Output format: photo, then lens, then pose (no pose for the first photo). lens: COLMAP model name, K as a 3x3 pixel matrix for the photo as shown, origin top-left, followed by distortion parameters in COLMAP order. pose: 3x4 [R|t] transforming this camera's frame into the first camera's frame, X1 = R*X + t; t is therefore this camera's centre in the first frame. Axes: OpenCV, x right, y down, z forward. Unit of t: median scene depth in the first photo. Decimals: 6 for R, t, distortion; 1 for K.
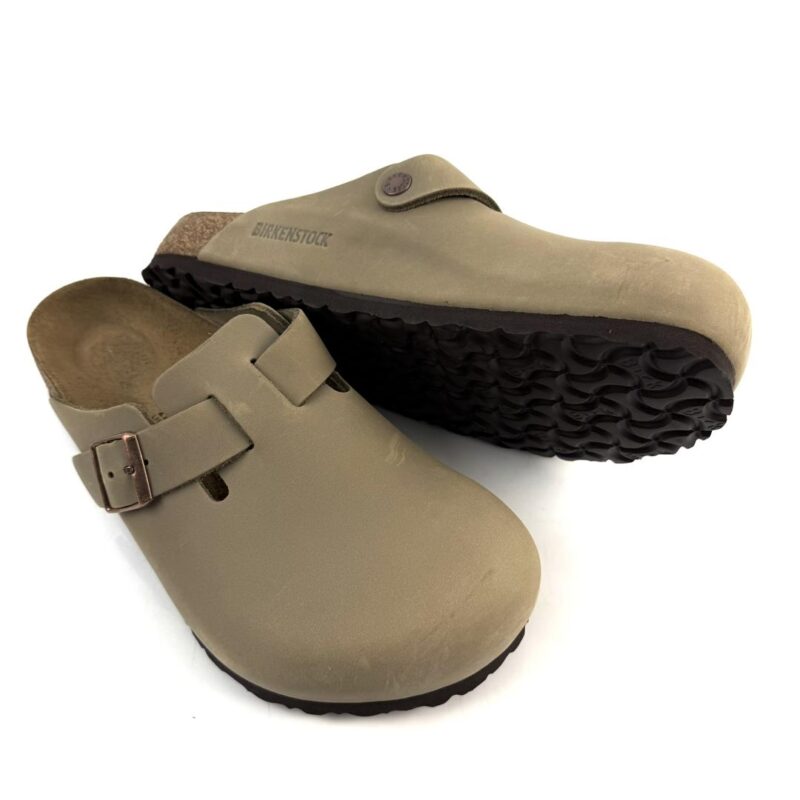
lens RADIAL K [[738.5, 0, 396.1], [0, 738.5, 395.4], [0, 0, 1]] dist [0.084059, -0.015654]
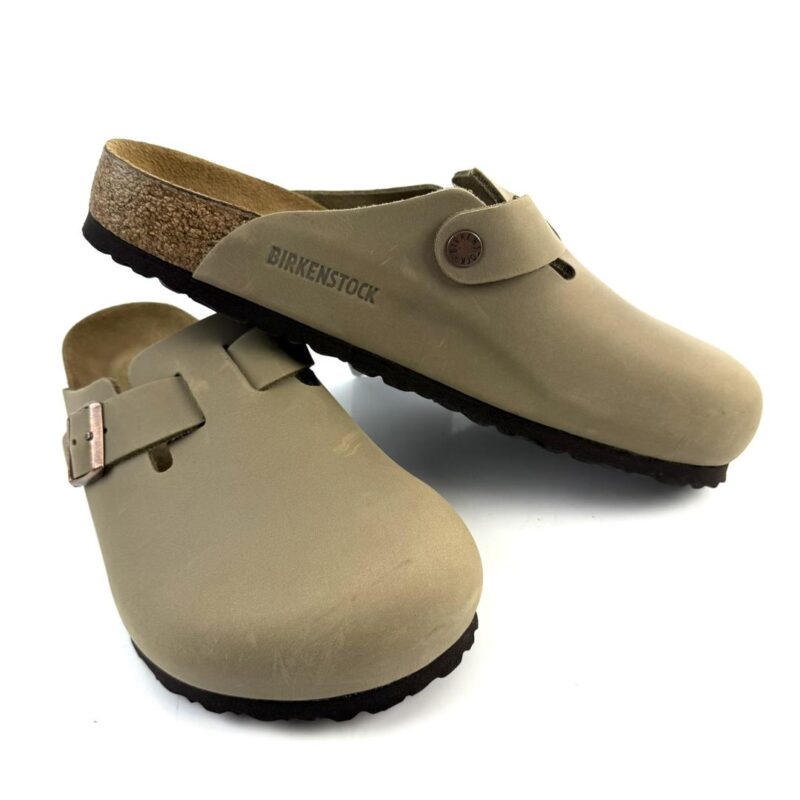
lens RADIAL K [[738.5, 0, 392.6], [0, 738.5, 400.9], [0, 0, 1]] dist [0.084059, -0.015654]
pose [[0.976364, 0.072574, -0.203583, 0.250331], [-0.111409, 0.976152, -0.186323, 0.196428], [0.185206, 0.204600, 0.961165, 0.087384]]
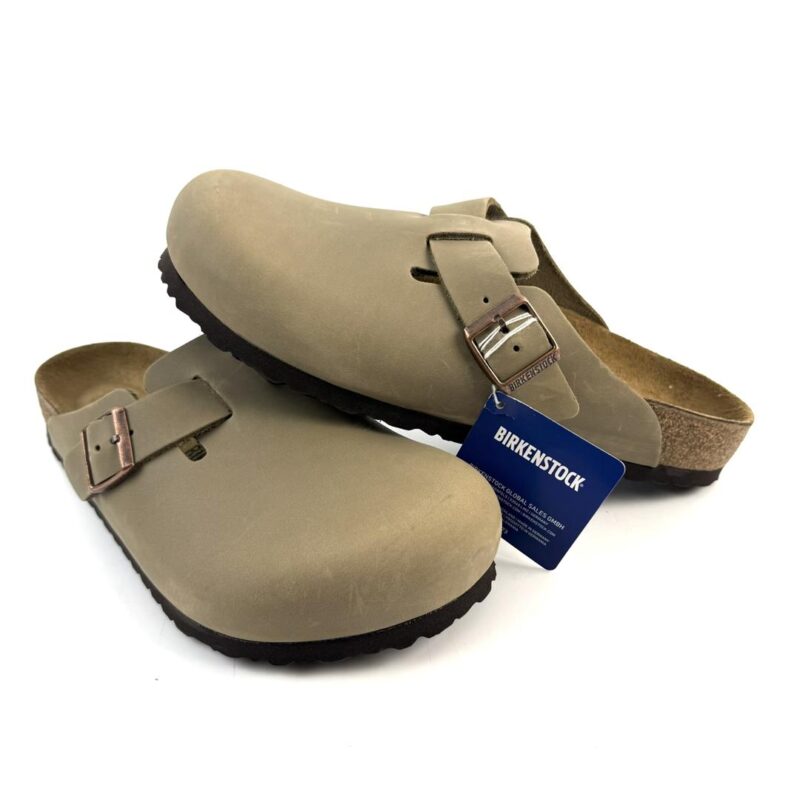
lens RADIAL K [[738.5, 0, 404.7], [0, 738.5, 400.5], [0, 0, 1]] dist [0.084059, -0.015654]
pose [[0.999695, -0.024147, 0.005275, 0.055188], [0.024577, 0.948550, -0.315673, 0.396215], [0.002619, 0.315706, 0.948854, -0.036699]]
